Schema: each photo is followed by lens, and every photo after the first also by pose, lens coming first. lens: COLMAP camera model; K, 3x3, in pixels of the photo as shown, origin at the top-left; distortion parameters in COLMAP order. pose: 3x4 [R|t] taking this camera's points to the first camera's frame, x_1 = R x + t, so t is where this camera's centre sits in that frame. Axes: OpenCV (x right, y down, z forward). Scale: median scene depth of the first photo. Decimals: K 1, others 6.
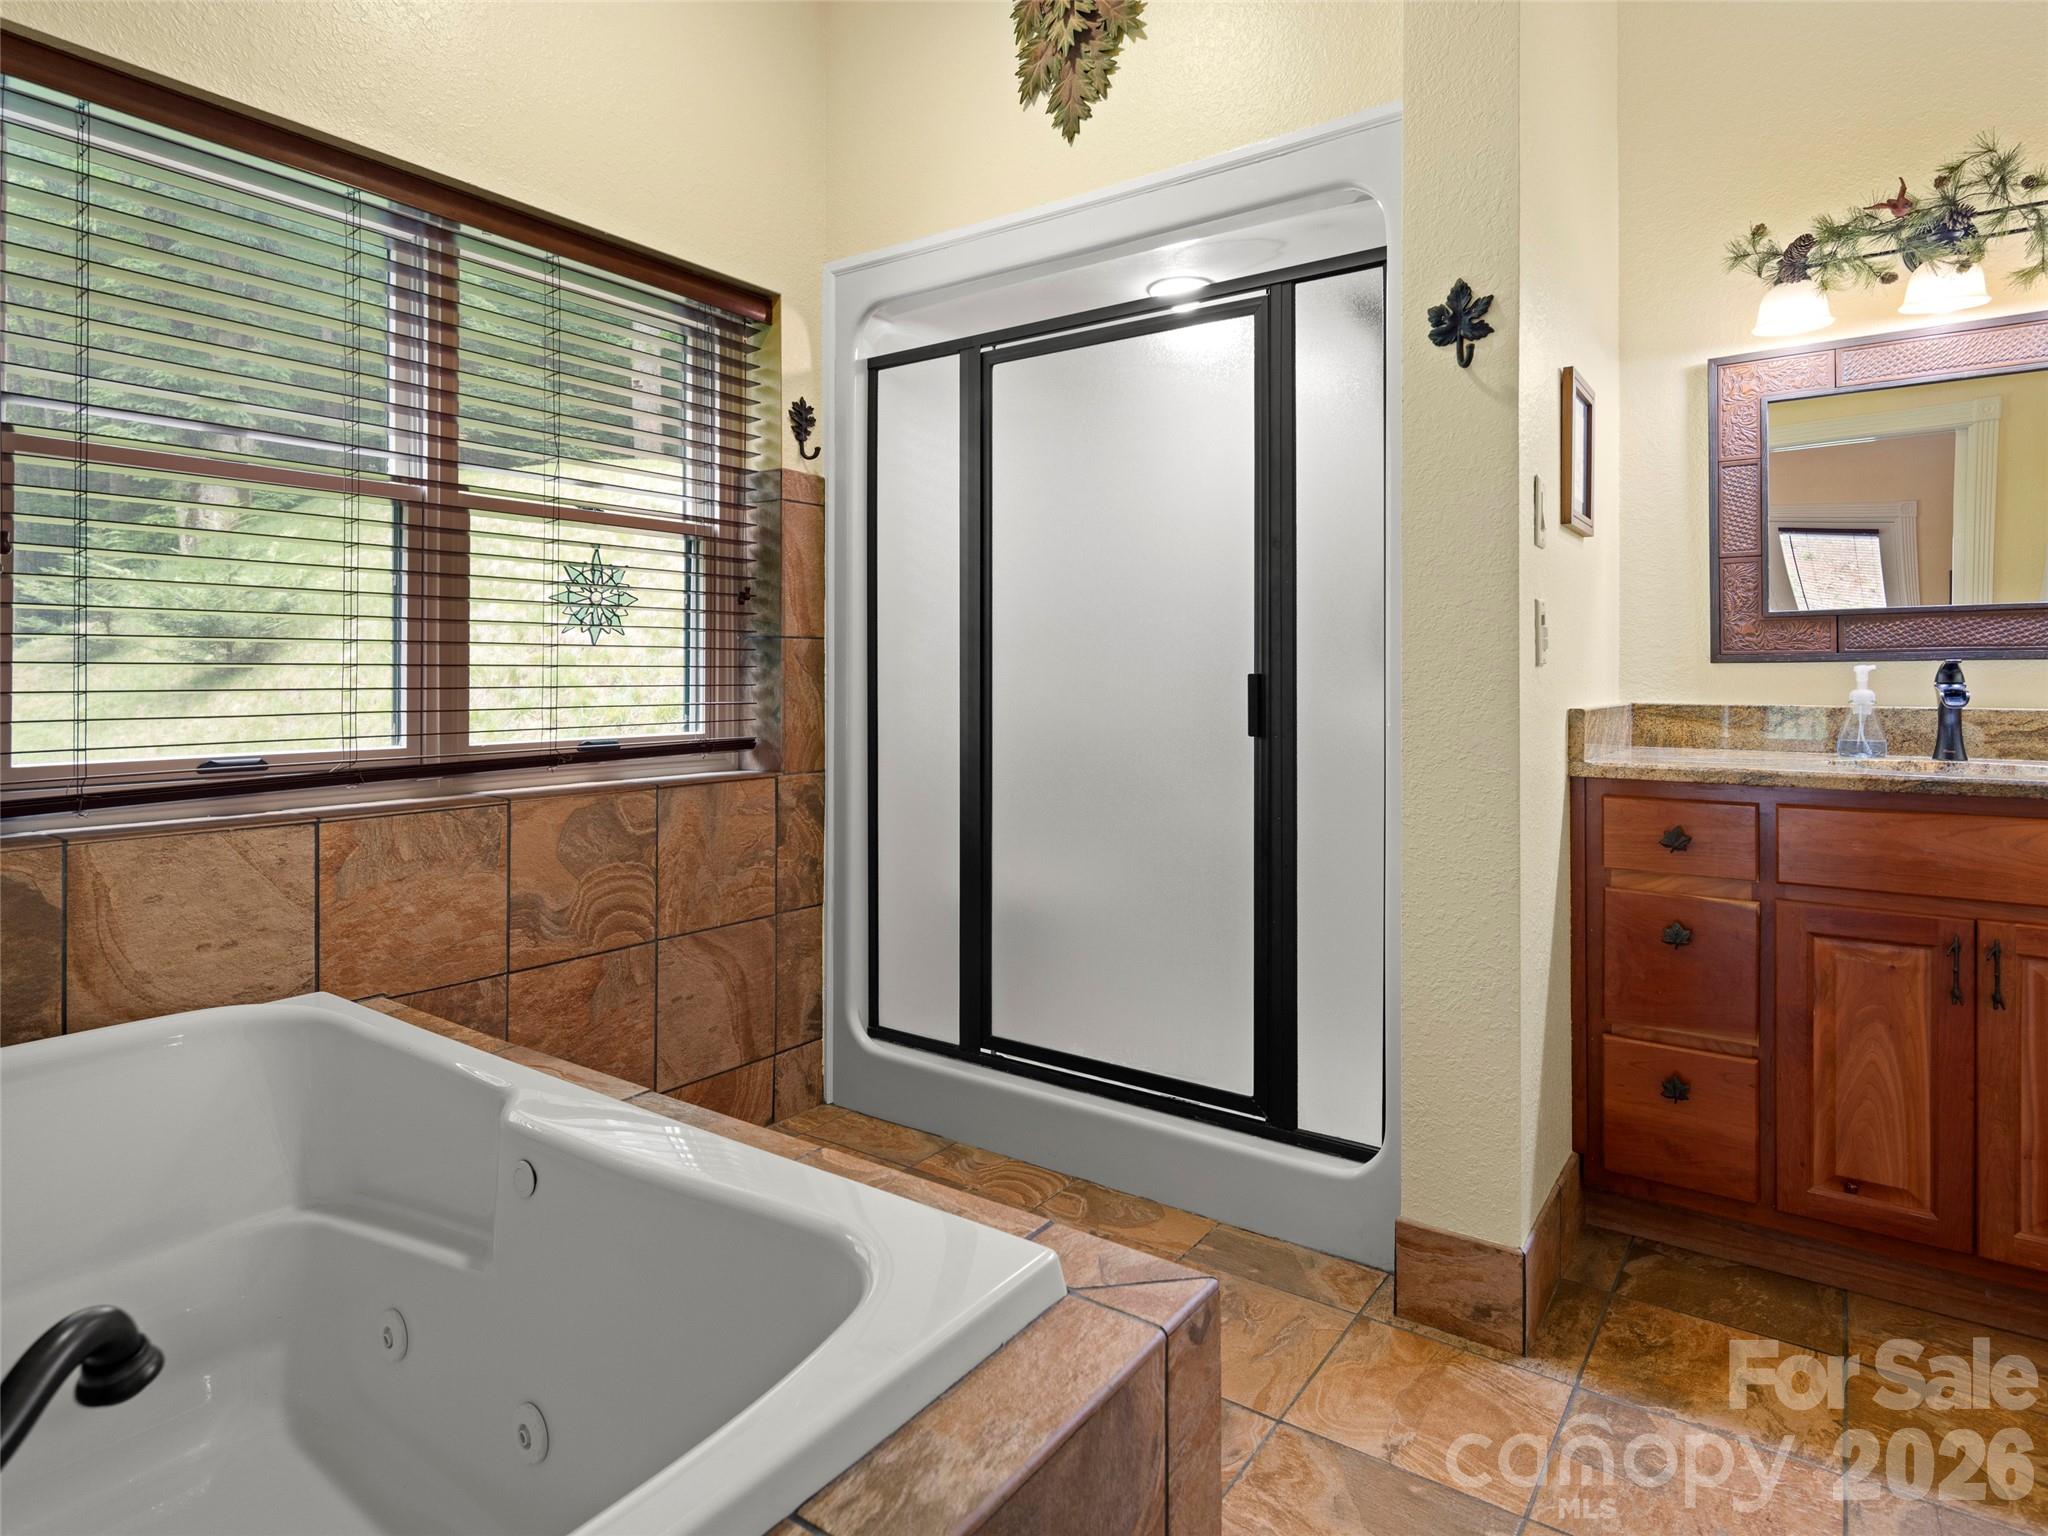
lens RADIAL K [[1124.2, 0, 1064.6], [0, 1124.2, 672.1], [0, 0, 1]] dist [0.009174, -0.006480]
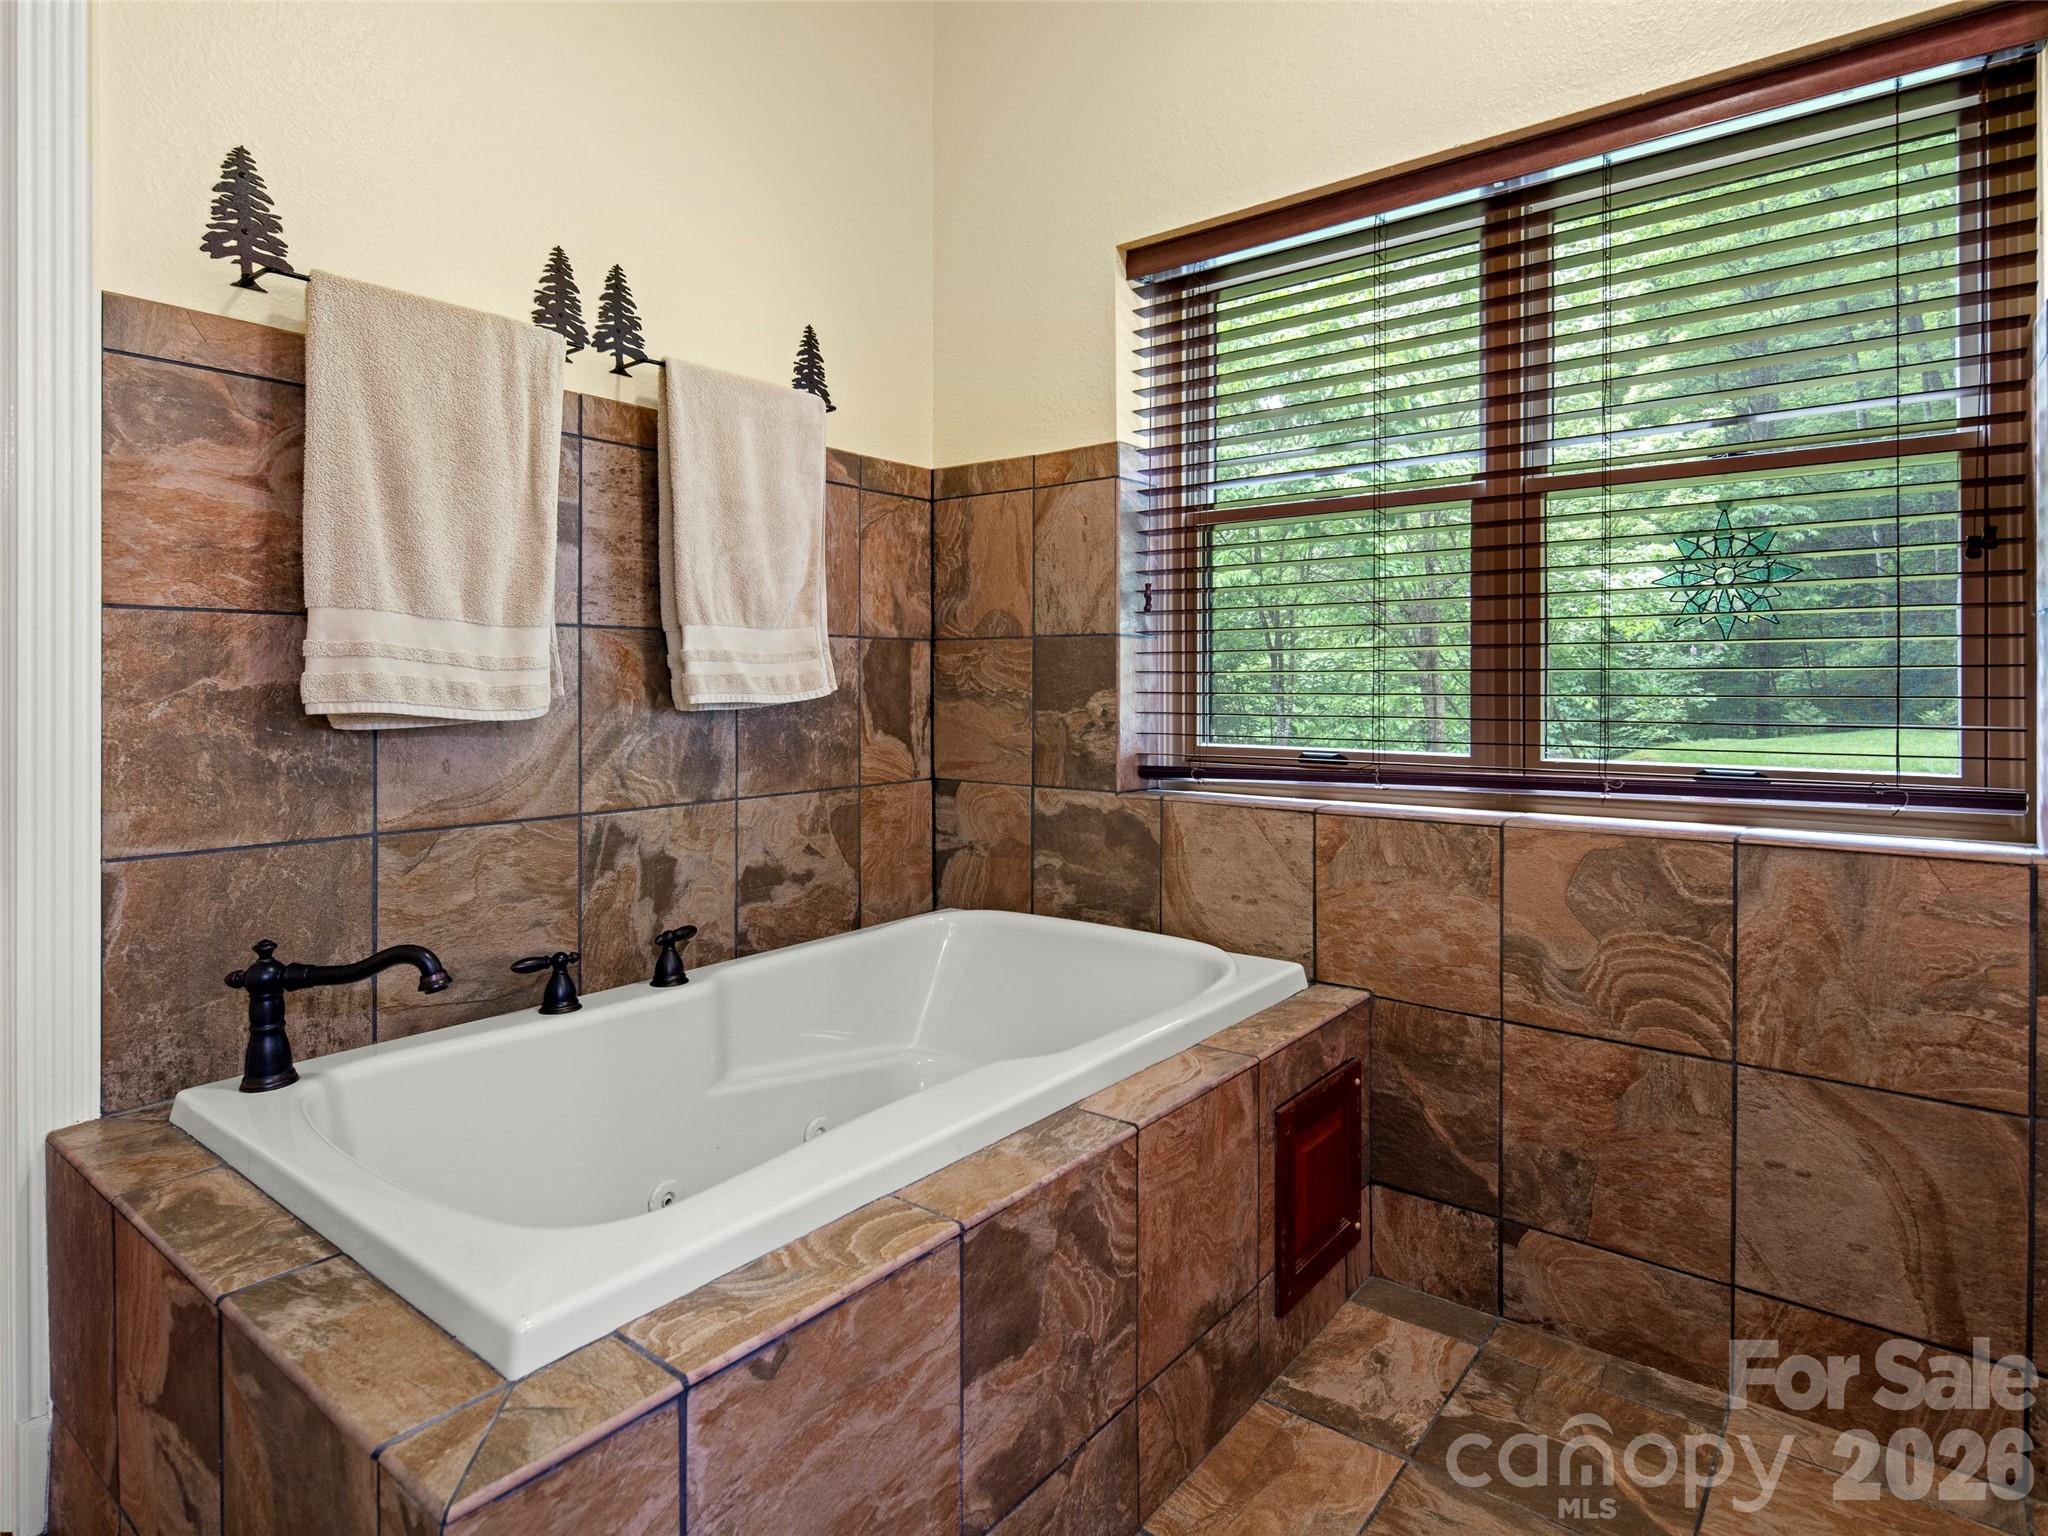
lens RADIAL K [[1124.2, 0, 1025.6], [0, 1124.2, 679.1], [0, 0, 1]] dist [0.009174, -0.006480]
pose [[-0.063393, -0.002347, -0.997986, 0.398098], [0.002802, 0.999993, -0.002530, 0.002875], [0.997985, -0.002957, -0.063386, 0.676686]]
